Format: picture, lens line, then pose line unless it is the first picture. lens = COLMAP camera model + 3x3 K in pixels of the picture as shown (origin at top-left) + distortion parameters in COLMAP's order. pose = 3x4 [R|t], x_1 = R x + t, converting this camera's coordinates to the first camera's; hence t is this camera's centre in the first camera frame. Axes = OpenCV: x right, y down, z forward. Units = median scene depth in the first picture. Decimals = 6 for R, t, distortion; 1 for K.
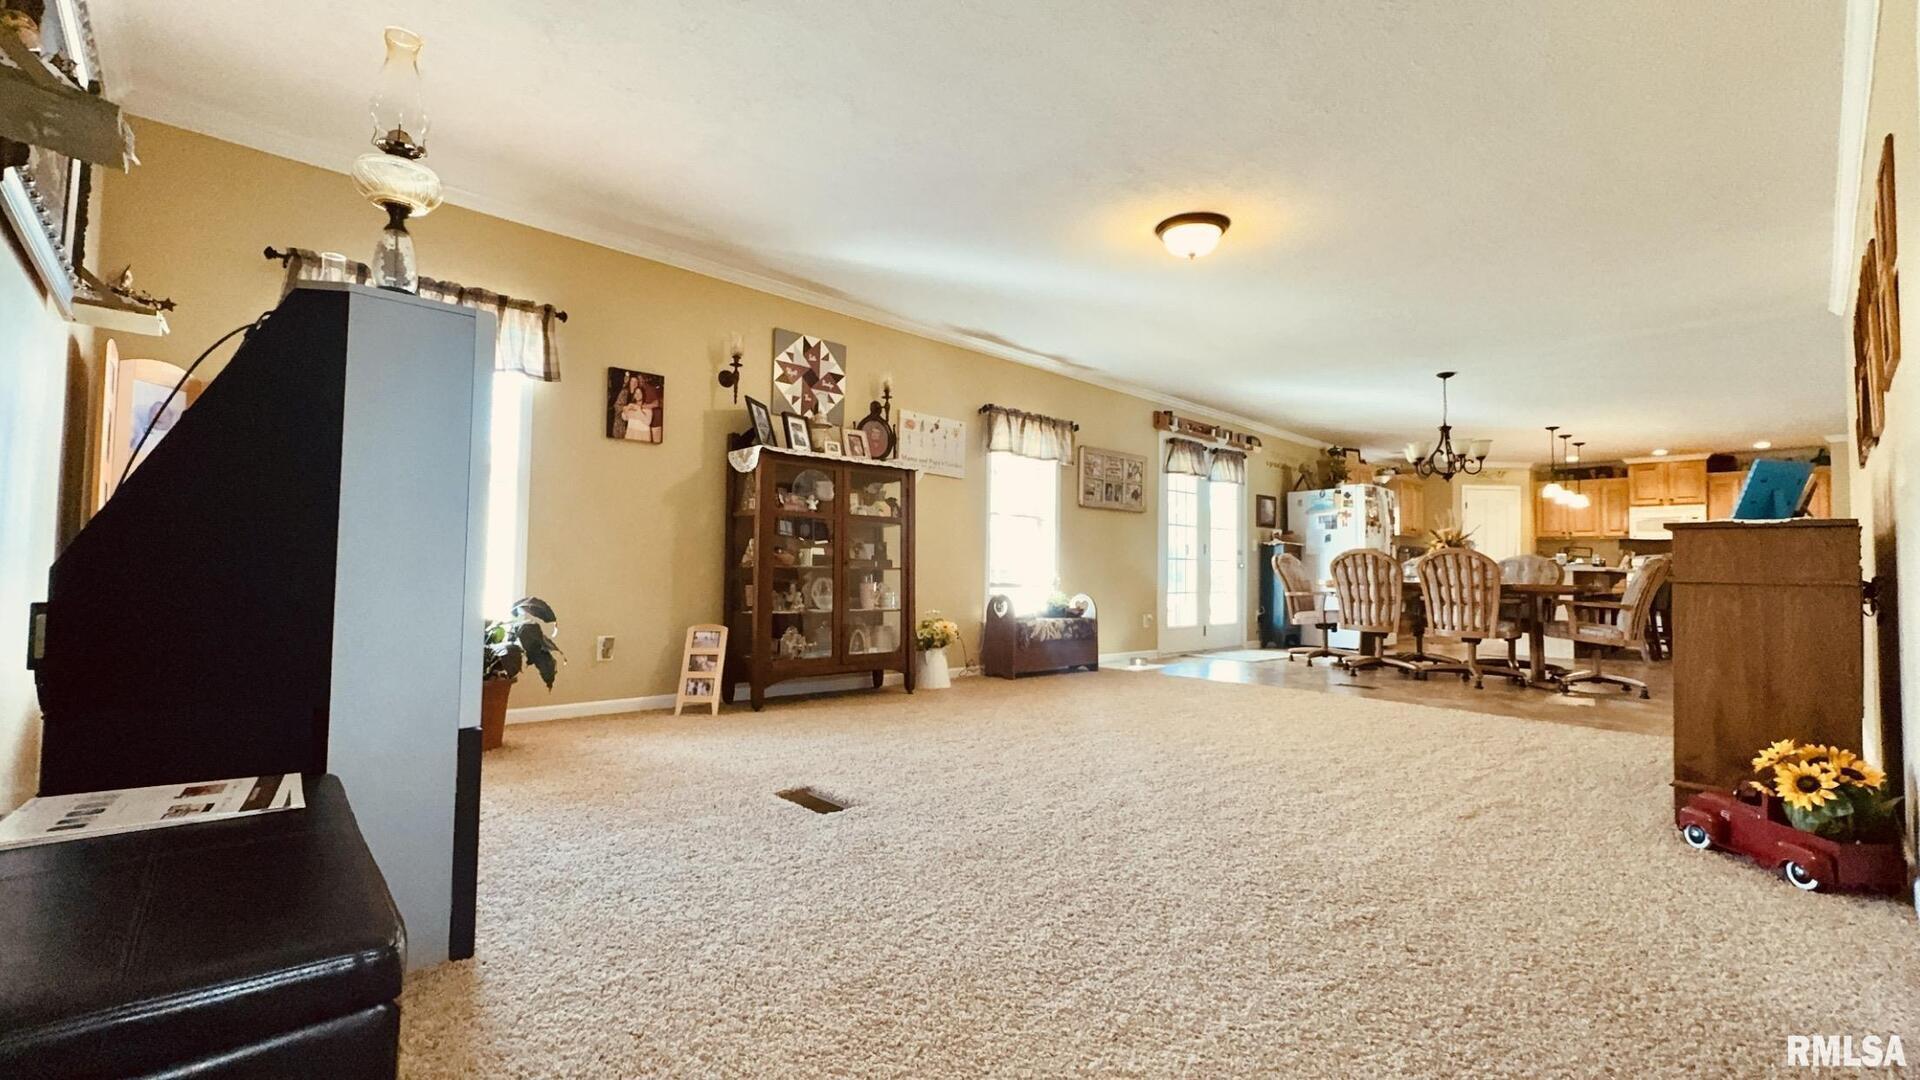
lens RADIAL K [[801.9, 0, 959.8], [0, 801.9, 537.1], [0, 0, 1]] dist [0.001097, 0.000473]
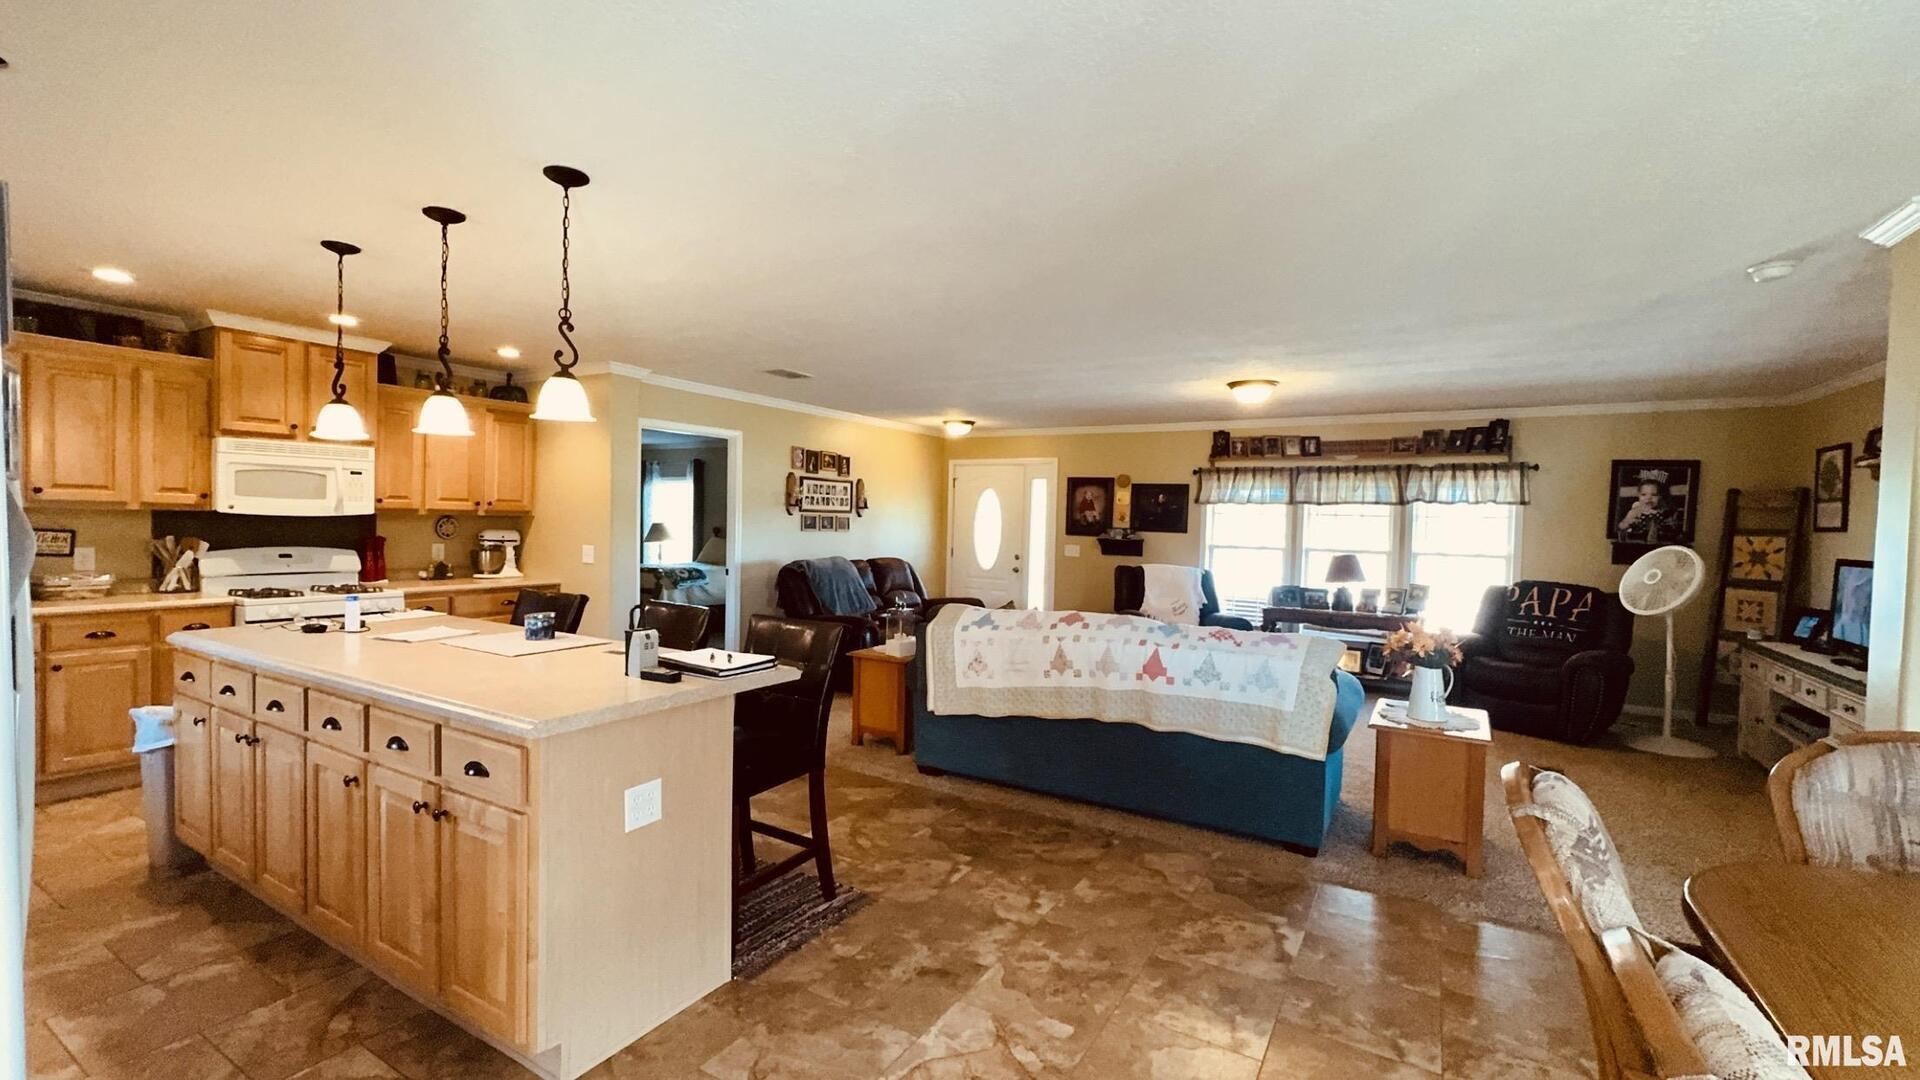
lens RADIAL K [[801.9, 0, 956.6], [0, 801.9, 541.7], [0, 0, 1]] dist [0.001097, 0.000473]
pose [[-0.274408, -0.051562, 0.960230, 0.423976], [-0.064408, 0.997305, 0.035147, -0.026848], [-0.959454, -0.052202, -0.276989, 0.937610]]
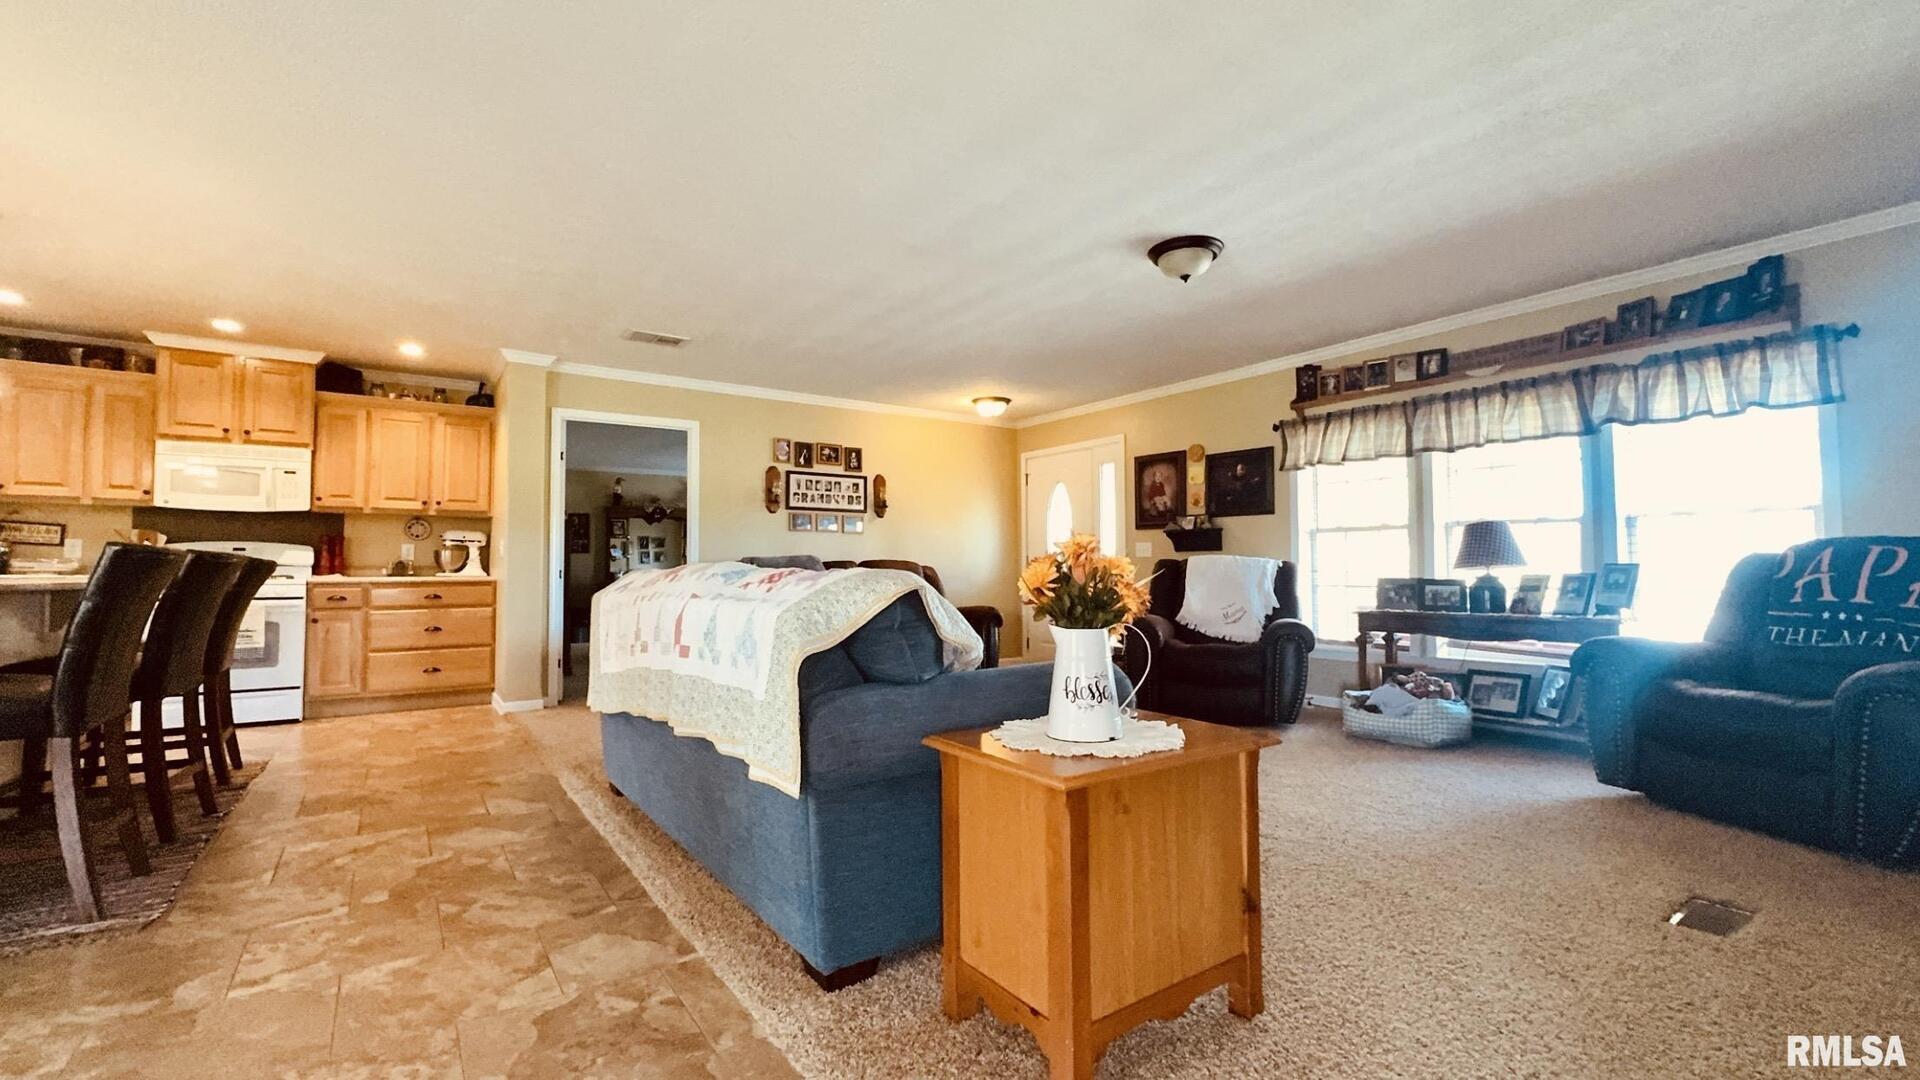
lens RADIAL K [[801.9, 0, 956.2], [0, 801.9, 536.9], [0, 0, 1]] dist [0.001097, 0.000473]
pose [[0.139796, 0.023150, 0.989910, 0.548078], [-0.030050, 0.999365, -0.019128, 0.018405], [-0.989724, -0.027073, 0.140403, 0.591524]]
